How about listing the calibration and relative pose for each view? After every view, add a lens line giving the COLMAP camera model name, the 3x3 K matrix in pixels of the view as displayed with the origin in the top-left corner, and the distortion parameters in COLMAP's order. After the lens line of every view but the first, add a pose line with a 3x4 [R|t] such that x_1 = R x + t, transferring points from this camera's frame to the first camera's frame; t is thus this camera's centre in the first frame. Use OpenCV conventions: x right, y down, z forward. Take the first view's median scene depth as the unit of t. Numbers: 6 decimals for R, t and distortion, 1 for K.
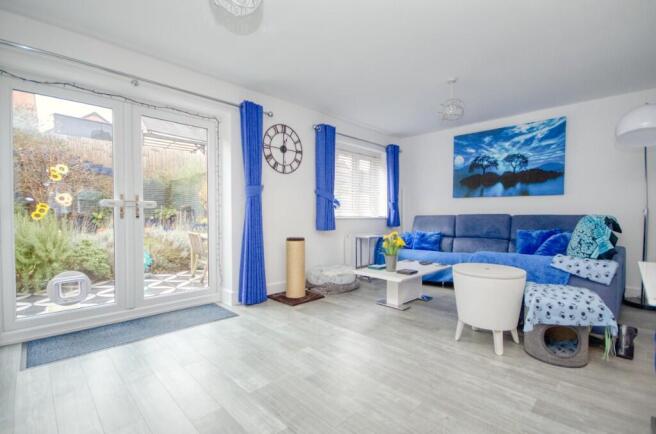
lens RADIAL K [[301.6, 0, 331.8], [0, 301.6, 220.7], [0, 0, 1]] dist [-0.000162, 0.000004]
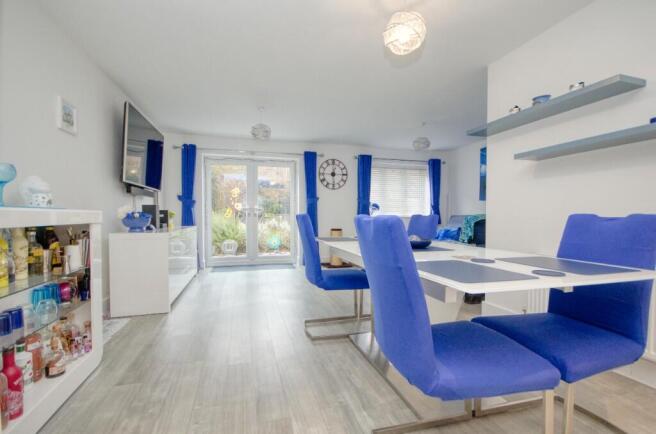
lens RADIAL K [[301.6, 0, 323.6], [0, 301.6, 216.4], [0, 0, 1]] dist [-0.000162, 0.000004]
pose [[0.866349, 0.003051, -0.499429, 0.596959], [-0.011297, 0.999845, -0.013488, 0.011406], [0.499311, 0.017327, 0.866250, -0.418764]]
